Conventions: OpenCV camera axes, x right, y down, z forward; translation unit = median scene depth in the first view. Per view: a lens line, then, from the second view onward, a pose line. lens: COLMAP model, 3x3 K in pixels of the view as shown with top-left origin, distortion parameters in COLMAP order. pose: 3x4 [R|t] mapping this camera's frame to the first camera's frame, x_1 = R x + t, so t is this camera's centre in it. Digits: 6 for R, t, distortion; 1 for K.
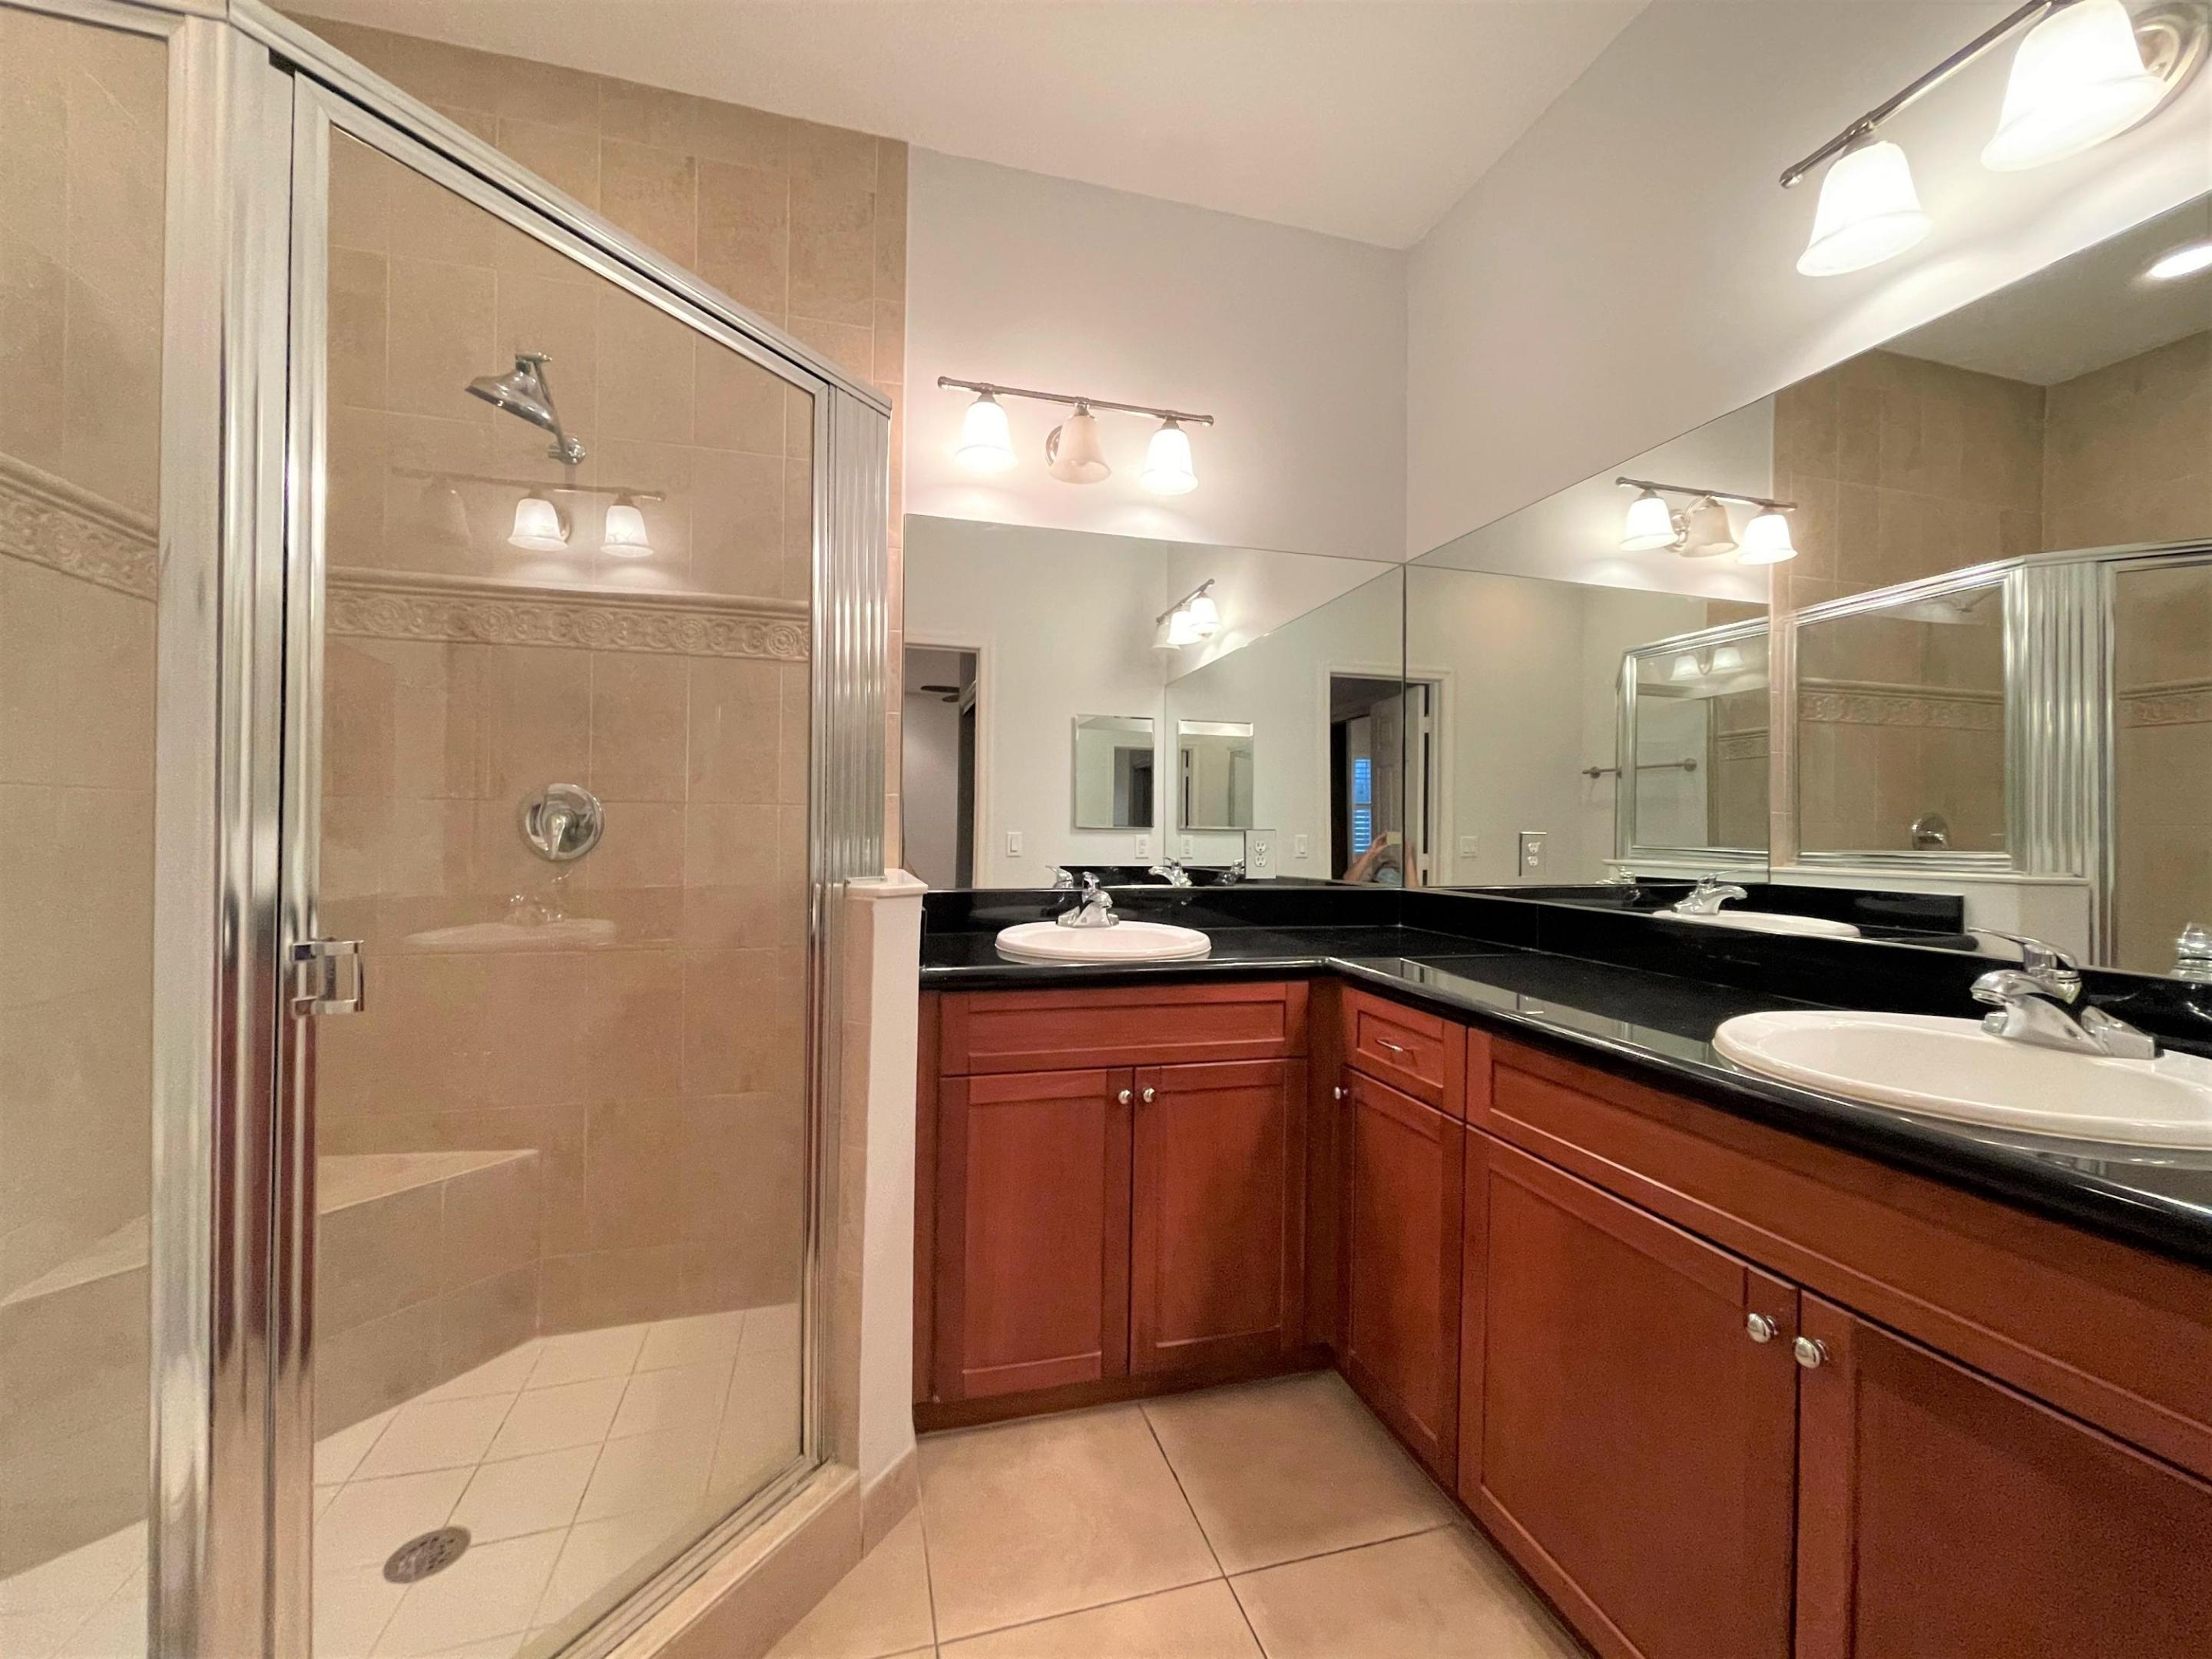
lens RADIAL K [[898.1, 0, 1097.7], [0, 898.1, 815.9], [0, 0, 1]] dist [-0.004384, 0.000063]
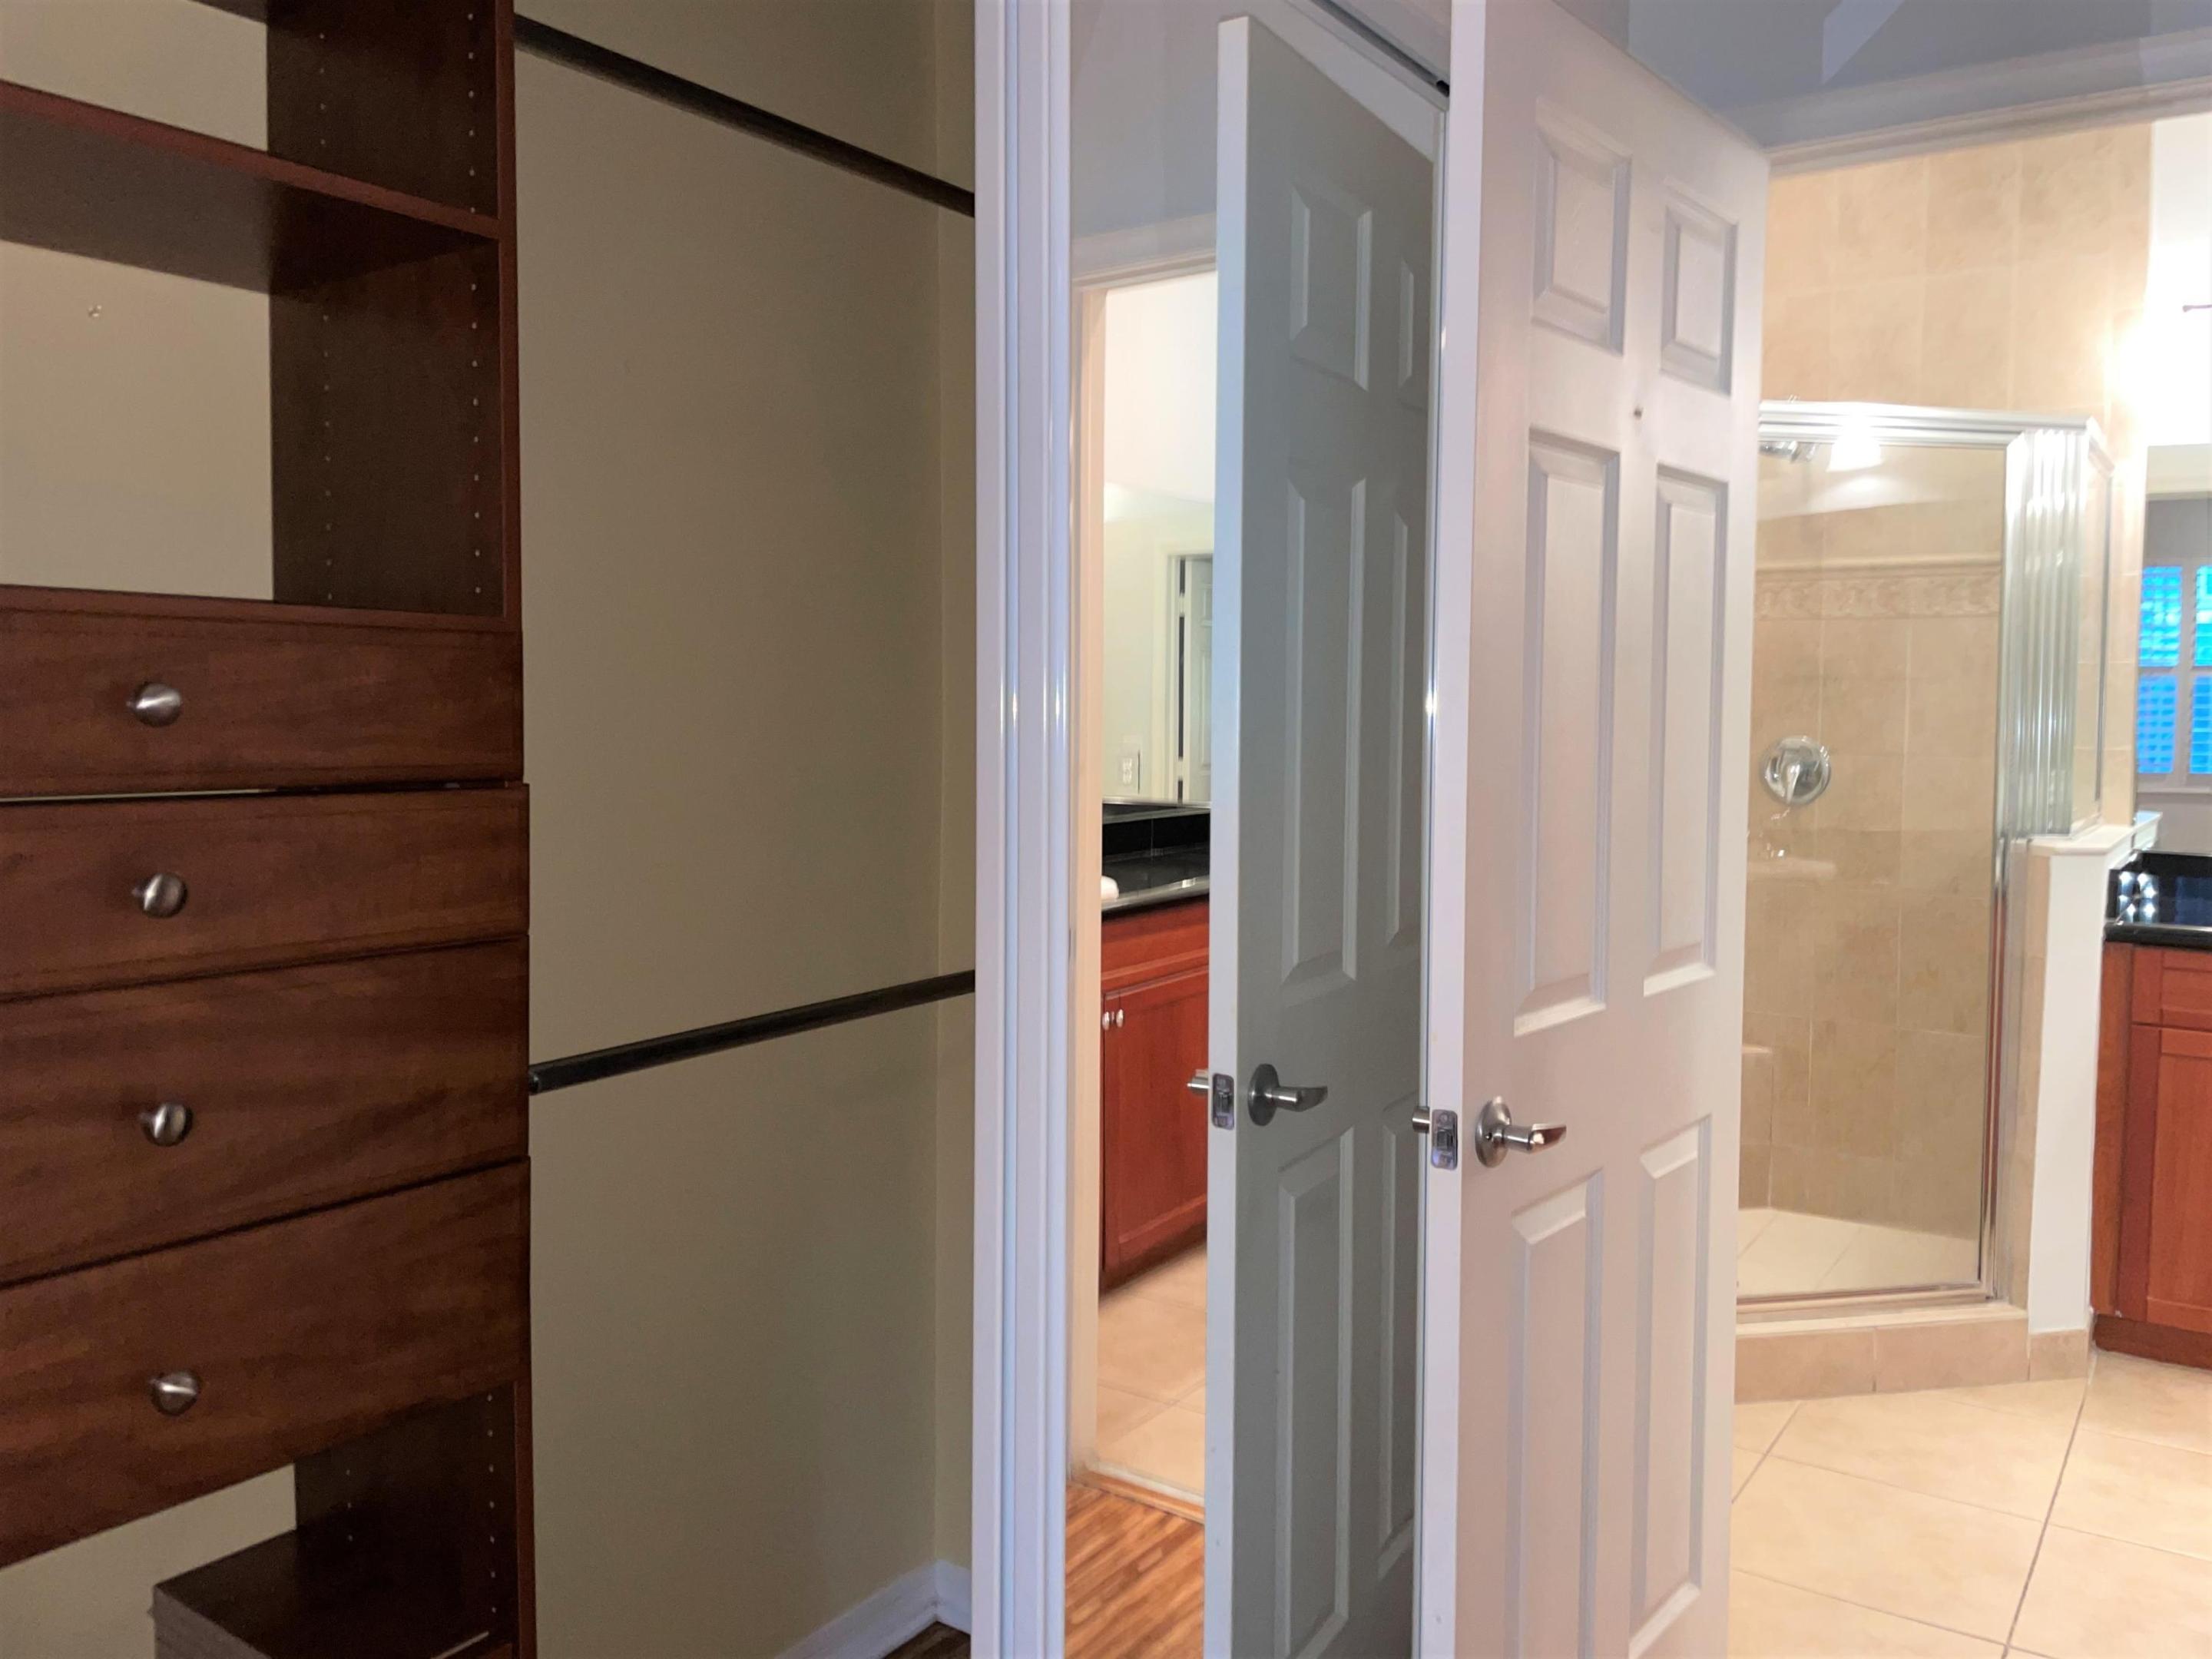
lens RADIAL K [[1668.7, 0, 1100.9], [0, 1668.7, 808.0], [0, 0, 1]] dist [0.000634, -0.005185]
pose [[0.624857, 0.043188, -0.779544, 0.513645], [0.014892, 0.997628, 0.067207, -0.102976], [0.780597, -0.053603, 0.622731, -1.026877]]
